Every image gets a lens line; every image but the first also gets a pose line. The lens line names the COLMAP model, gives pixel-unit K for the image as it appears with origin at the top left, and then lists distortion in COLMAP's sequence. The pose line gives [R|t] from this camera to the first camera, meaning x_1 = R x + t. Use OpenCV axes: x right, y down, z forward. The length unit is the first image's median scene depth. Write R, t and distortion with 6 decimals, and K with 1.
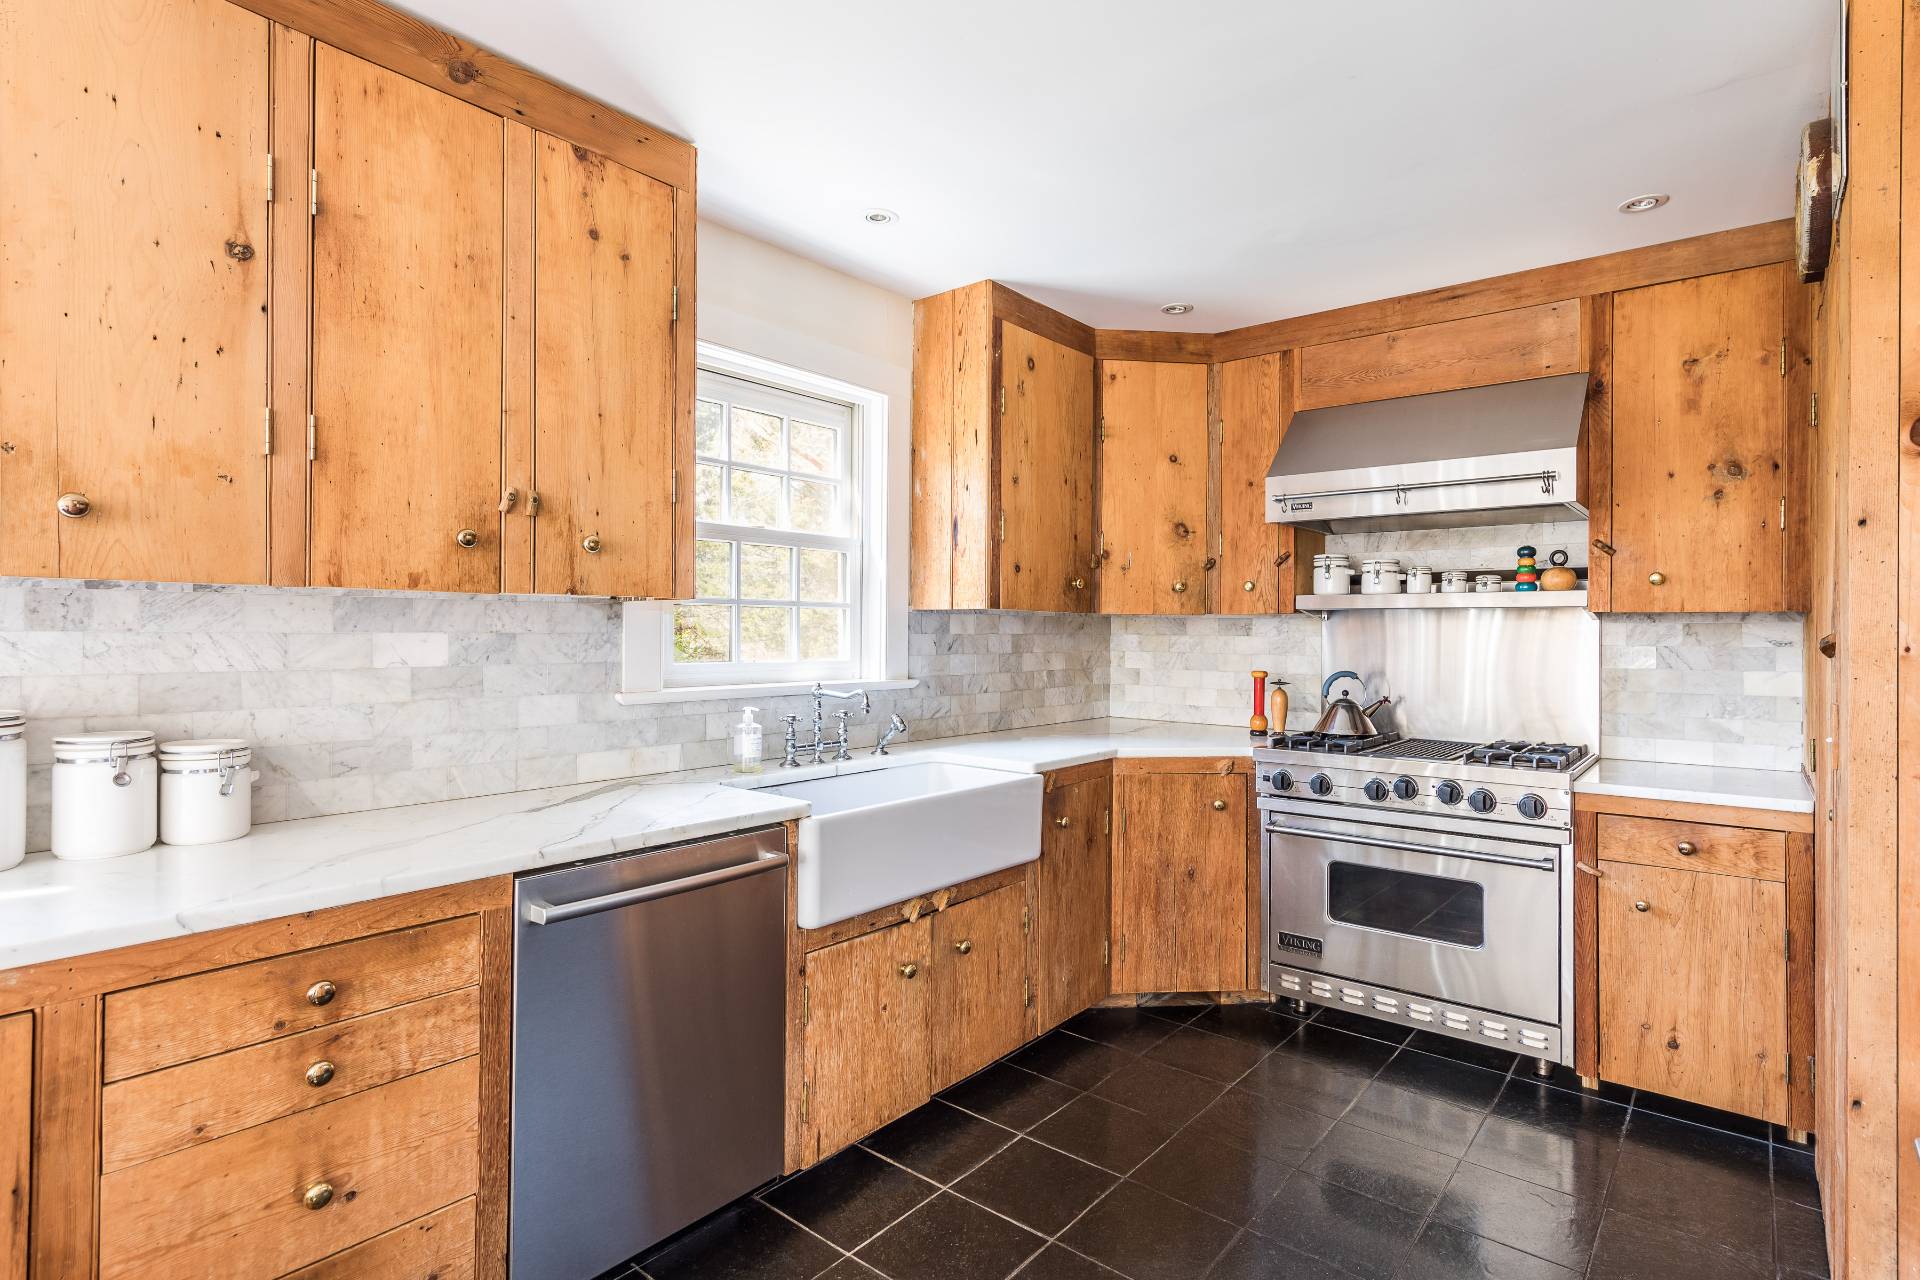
lens RADIAL K [[1108.8, 0, 960.0], [0, 1108.8, 640.0], [0, 0, 1]] dist [0.000910, 0.000258]
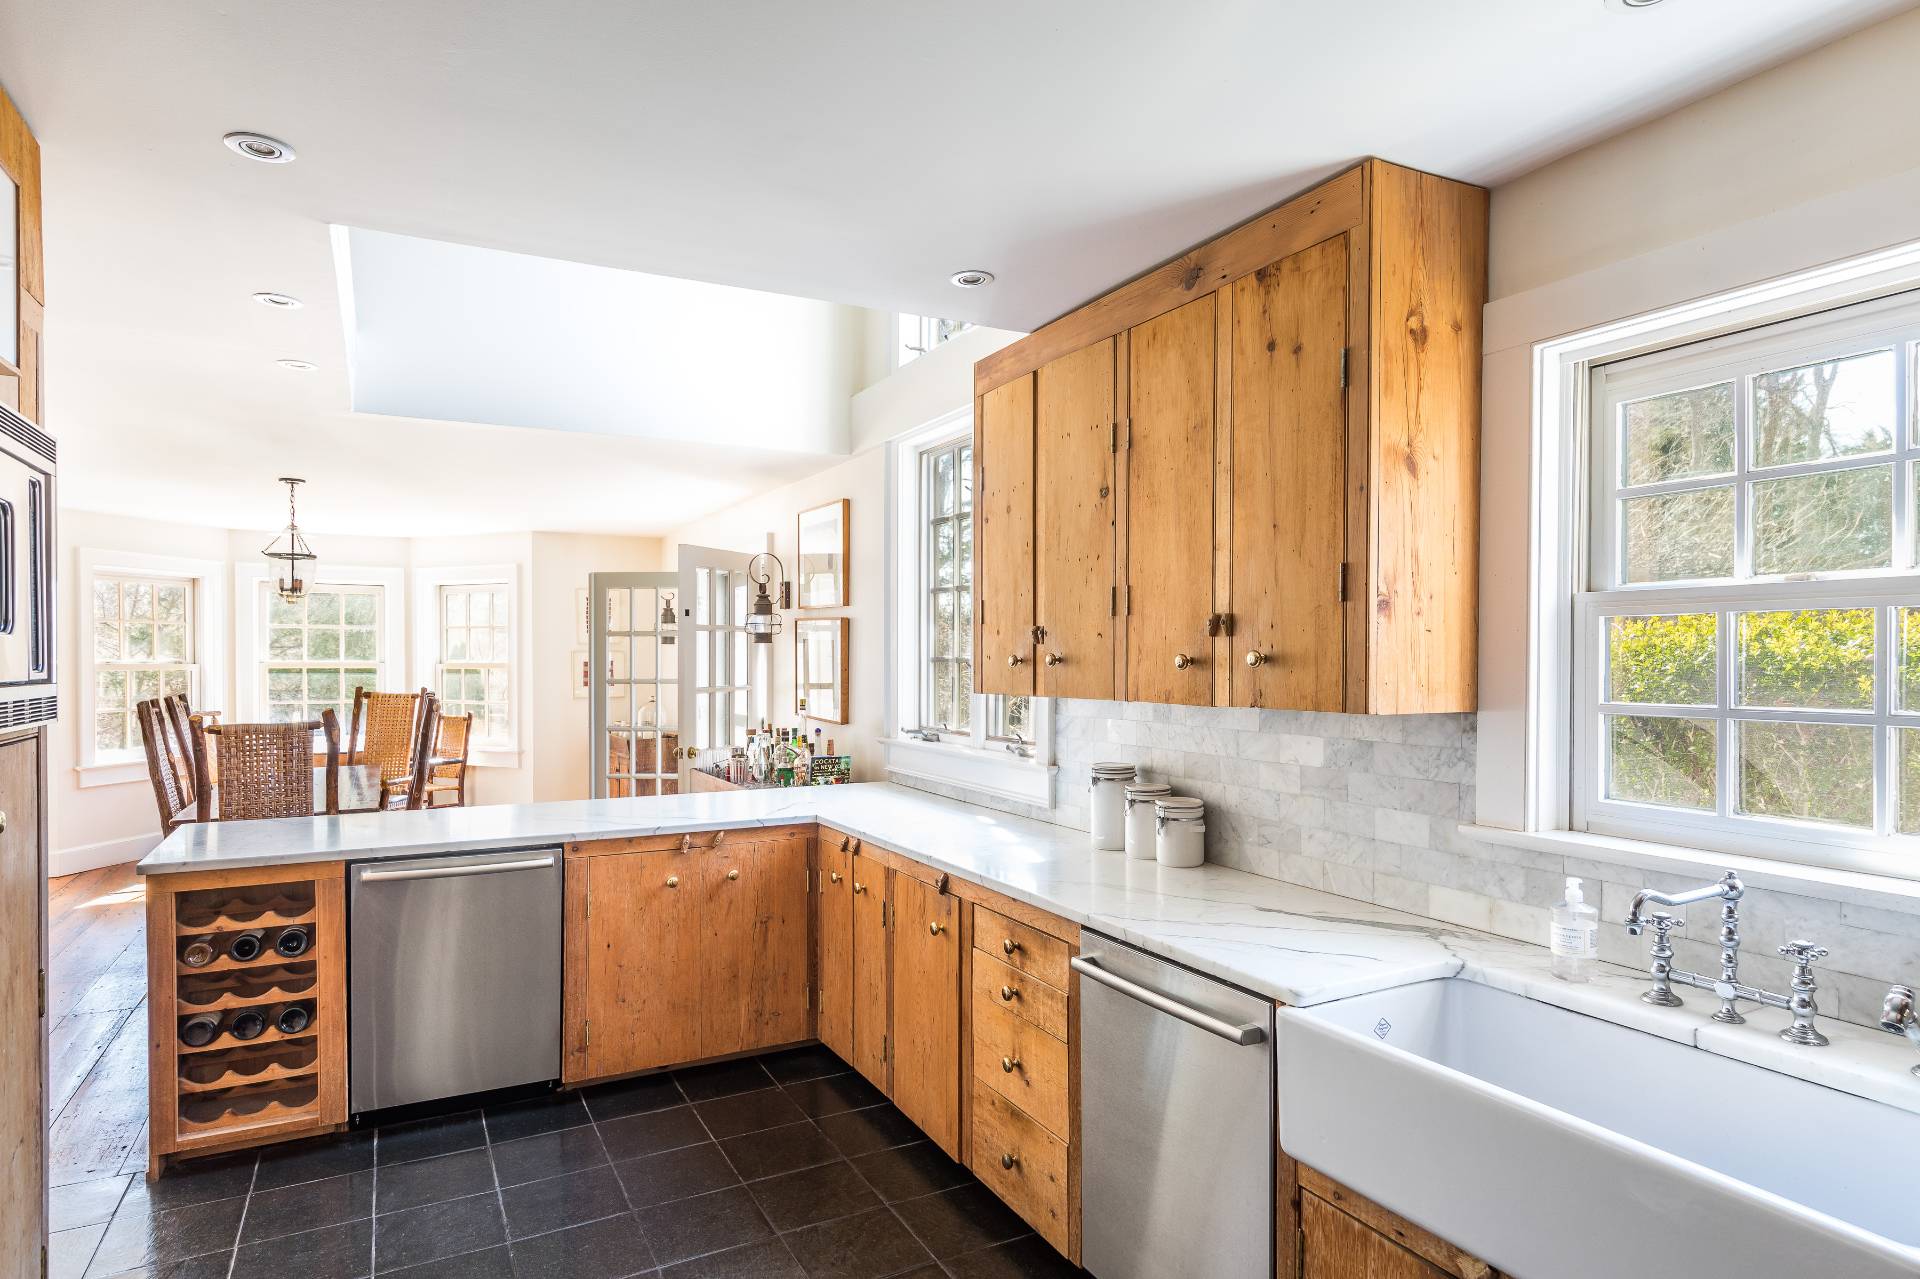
lens RADIAL K [[1078.5, 0, 954.1], [0, 1078.5, 669.8], [0, 0, 1]] dist [-0.001387, -0.000082]
pose [[-0.442035, 0.005105, -0.896983, 0.642905], [-0.001600, 0.999978, 0.006480, -0.078431], [0.896996, 0.004299, -0.442017, 1.135845]]
